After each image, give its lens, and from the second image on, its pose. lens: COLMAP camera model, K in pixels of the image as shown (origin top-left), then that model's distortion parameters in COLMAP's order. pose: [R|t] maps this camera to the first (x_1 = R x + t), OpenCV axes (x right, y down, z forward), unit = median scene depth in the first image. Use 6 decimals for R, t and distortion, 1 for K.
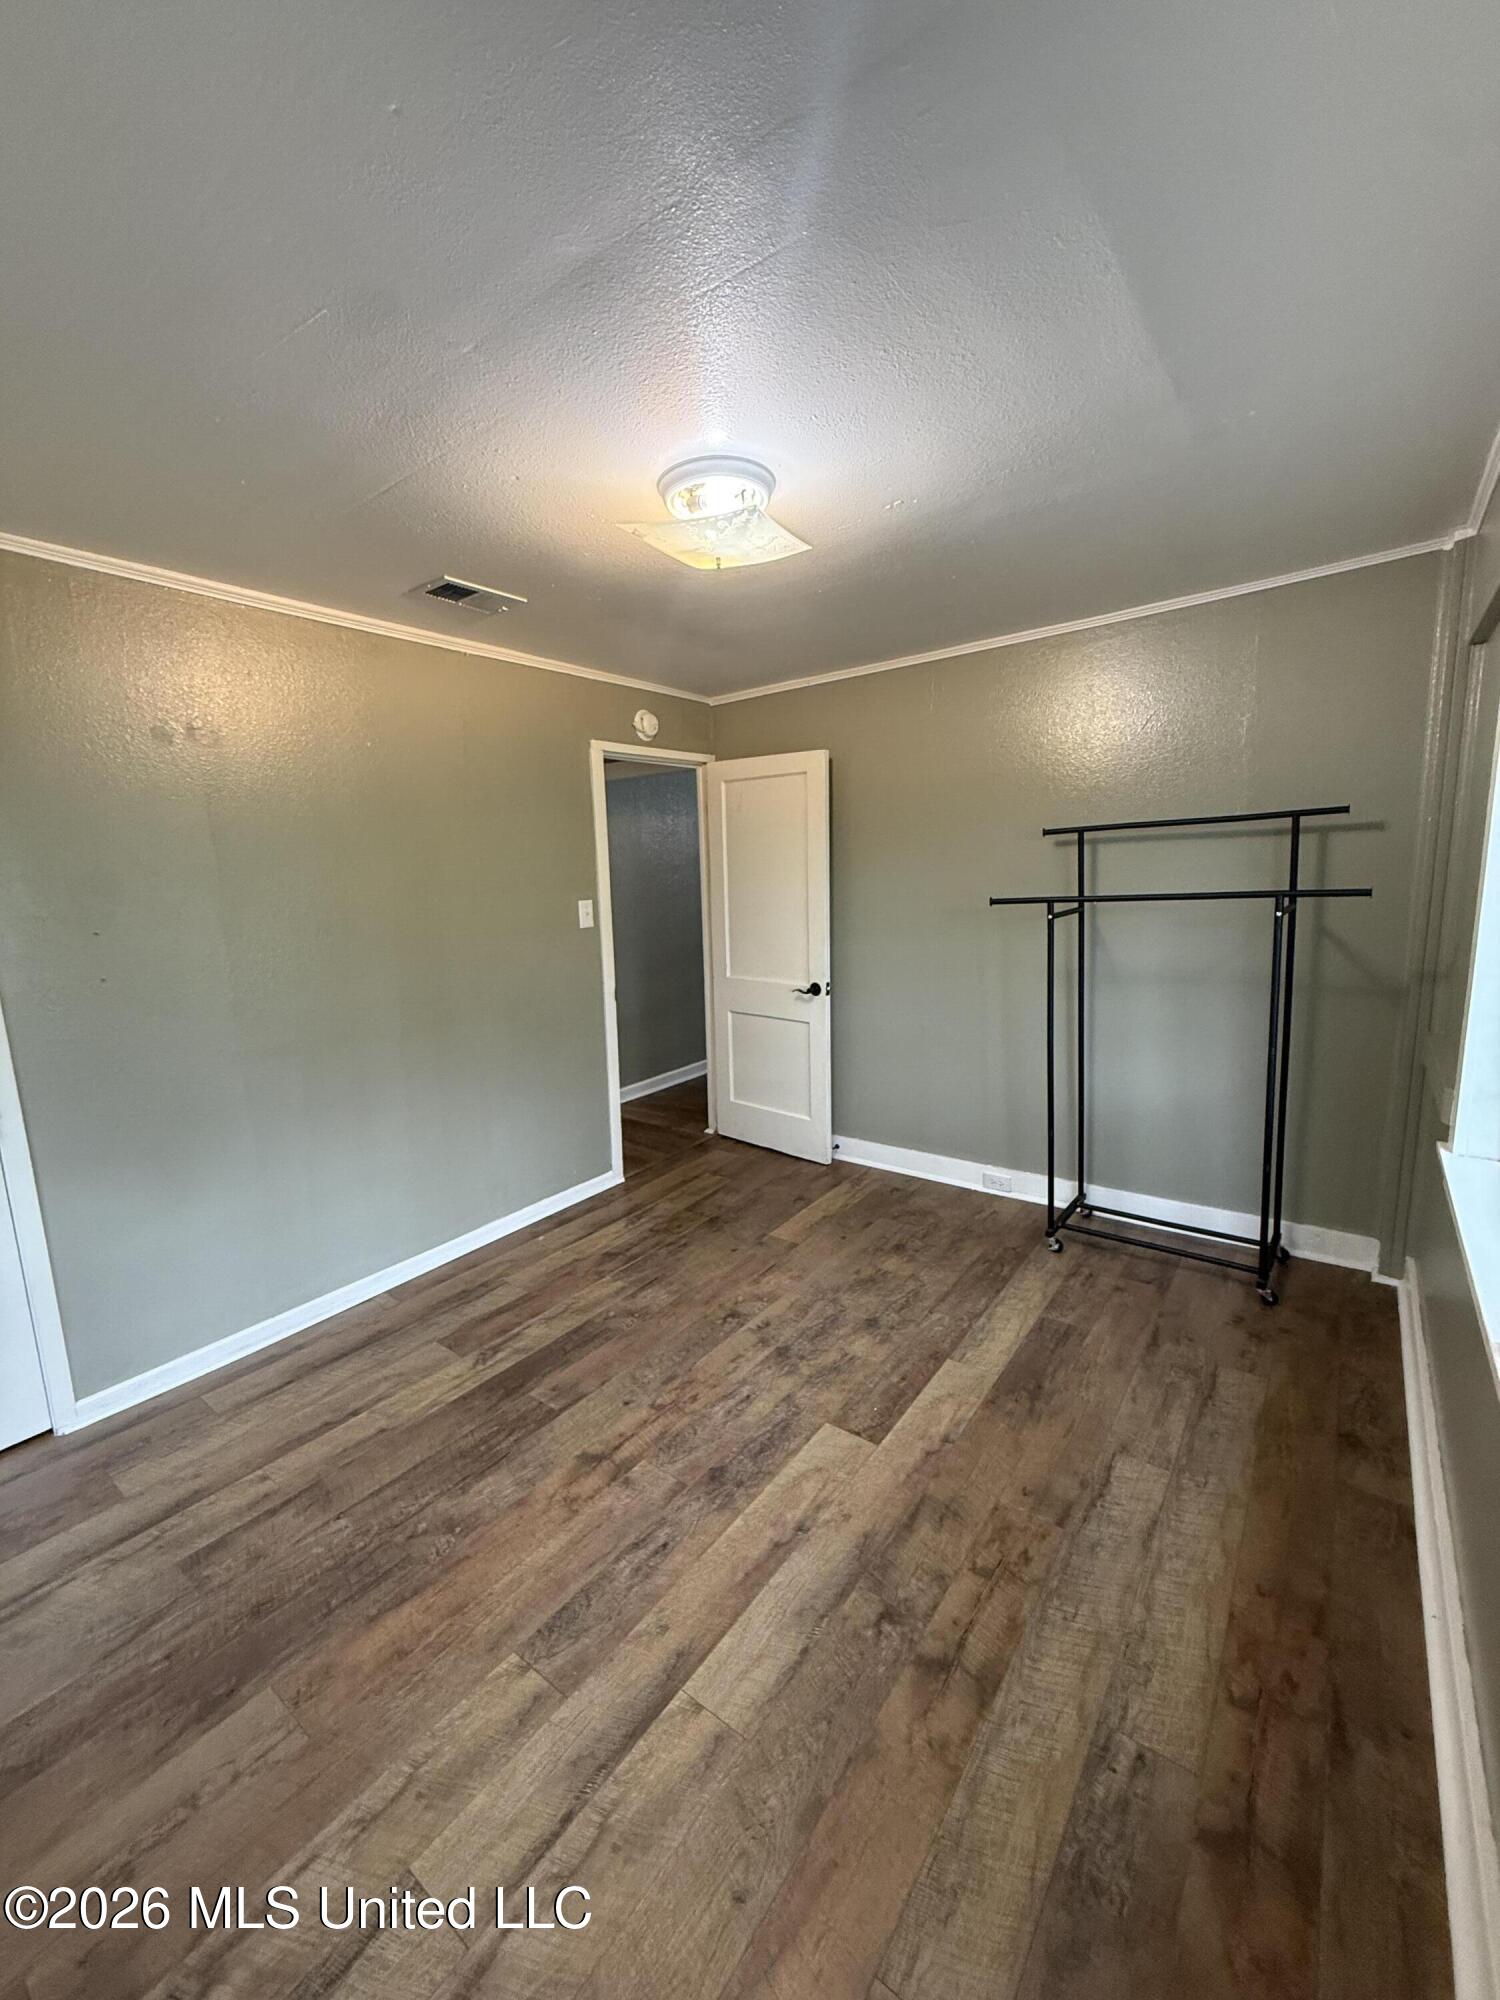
lens RADIAL K [[797.4, 0, 751.3], [0, 797.4, 996.9], [0, 0, 1]] dist [-0.001054, -0.000092]
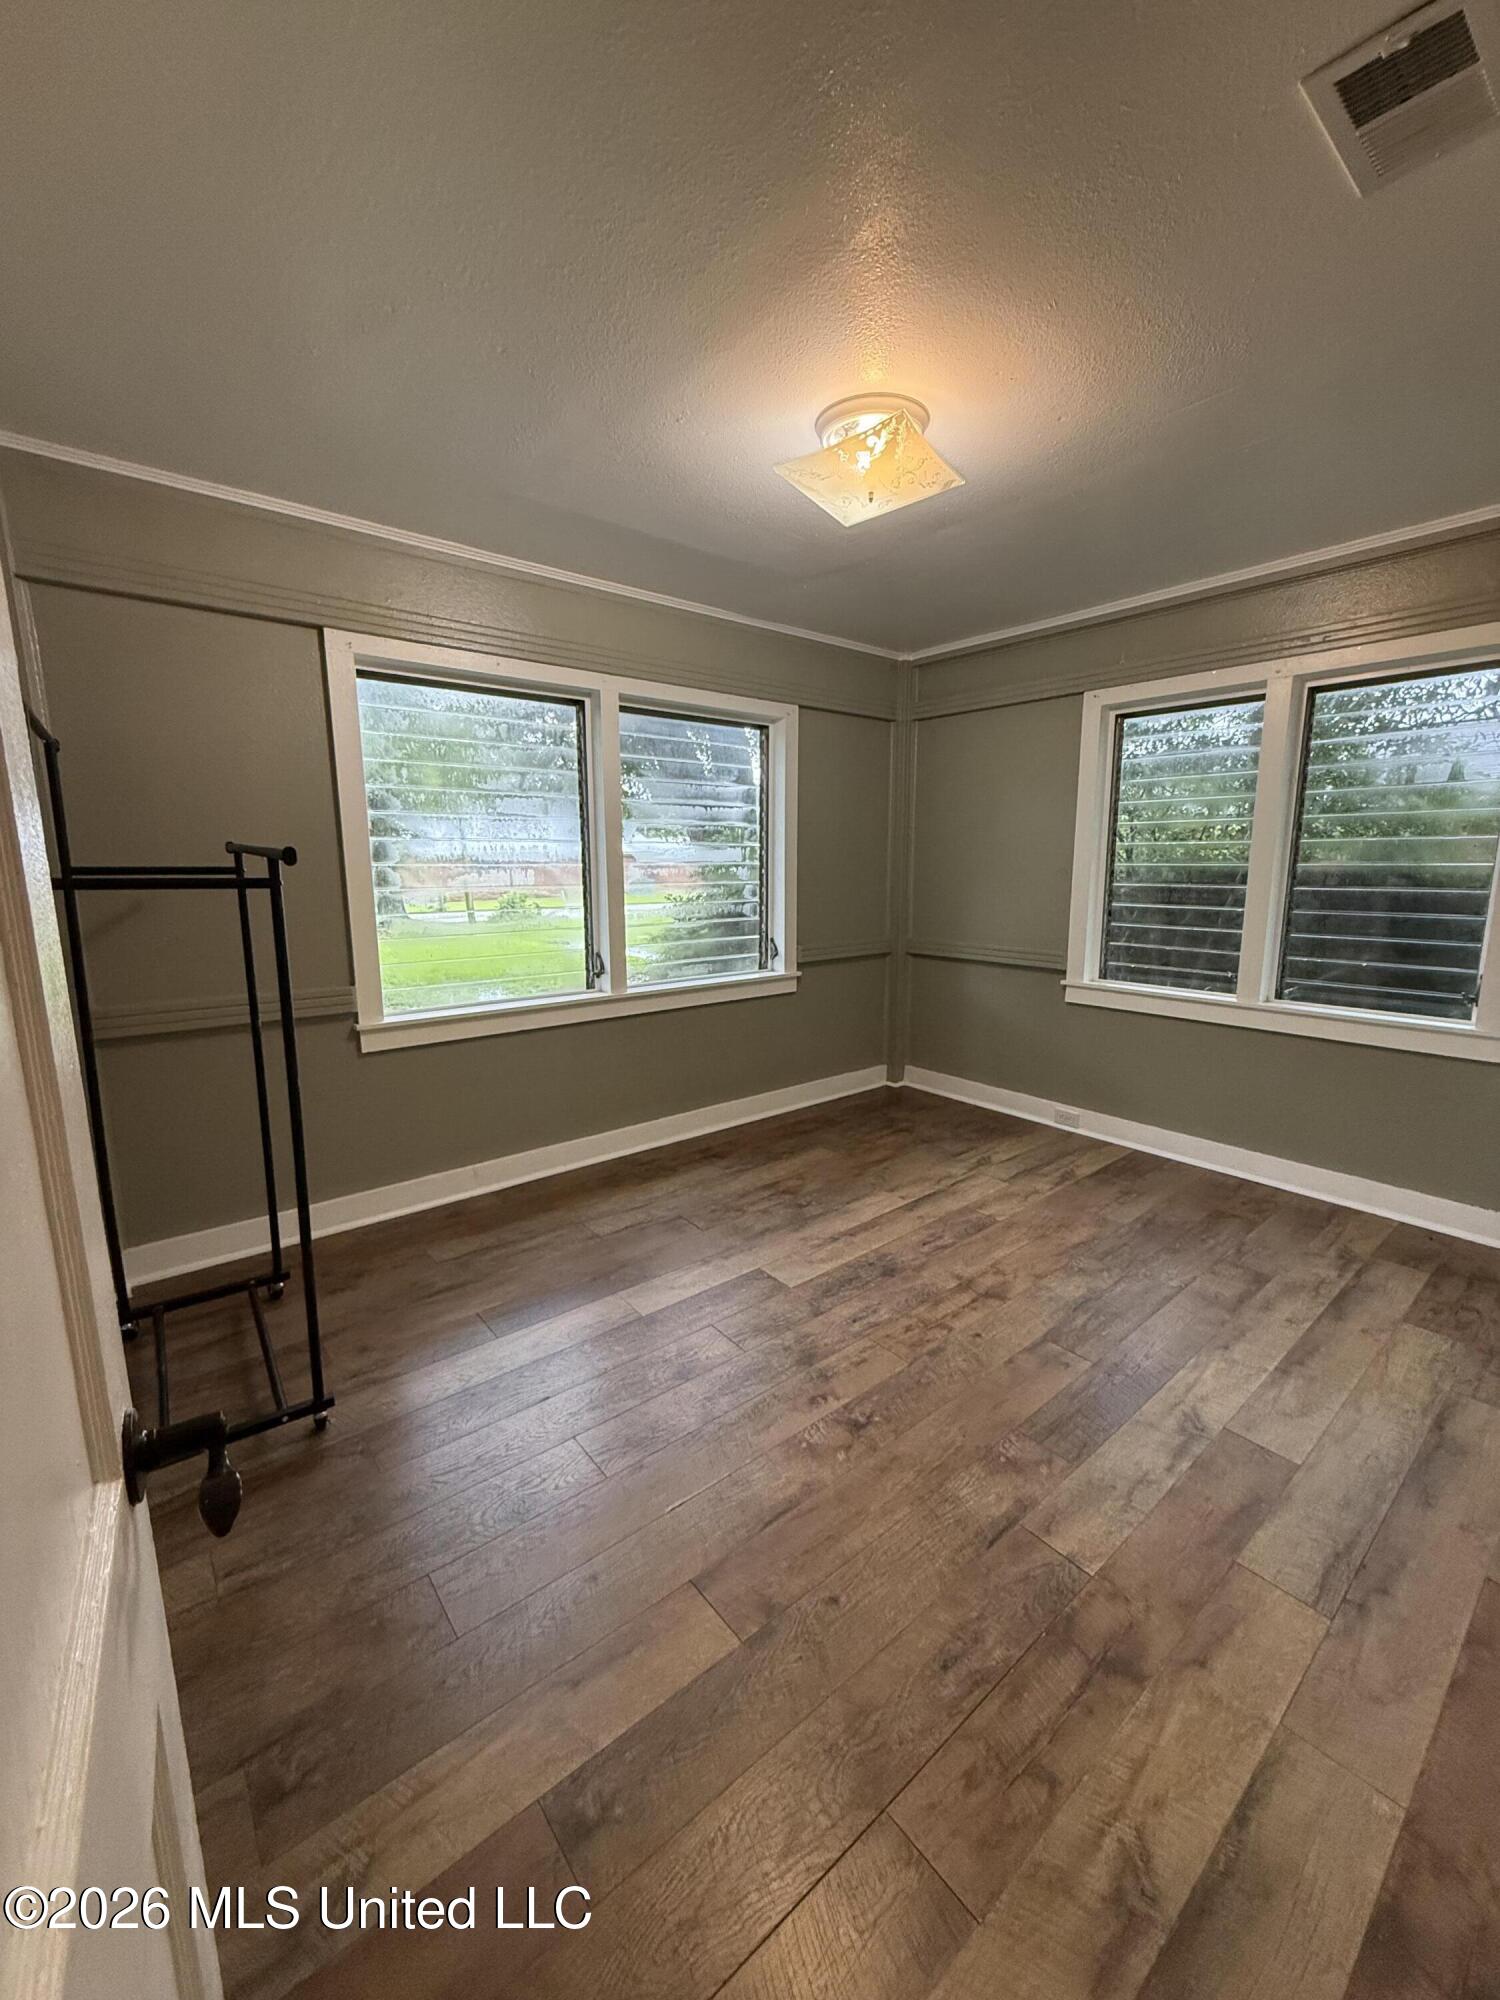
lens RADIAL K [[797.4, 0, 751.3], [0, 797.4, 996.9], [0, 0, 1]] dist [-0.001054, -0.000092]
pose [[-0.971081, -0.004993, 0.238699, -0.133098], [0.072978, 0.945724, 0.316672, -0.252098], [-0.227324, 0.324934, -0.918010, 2.080593]]
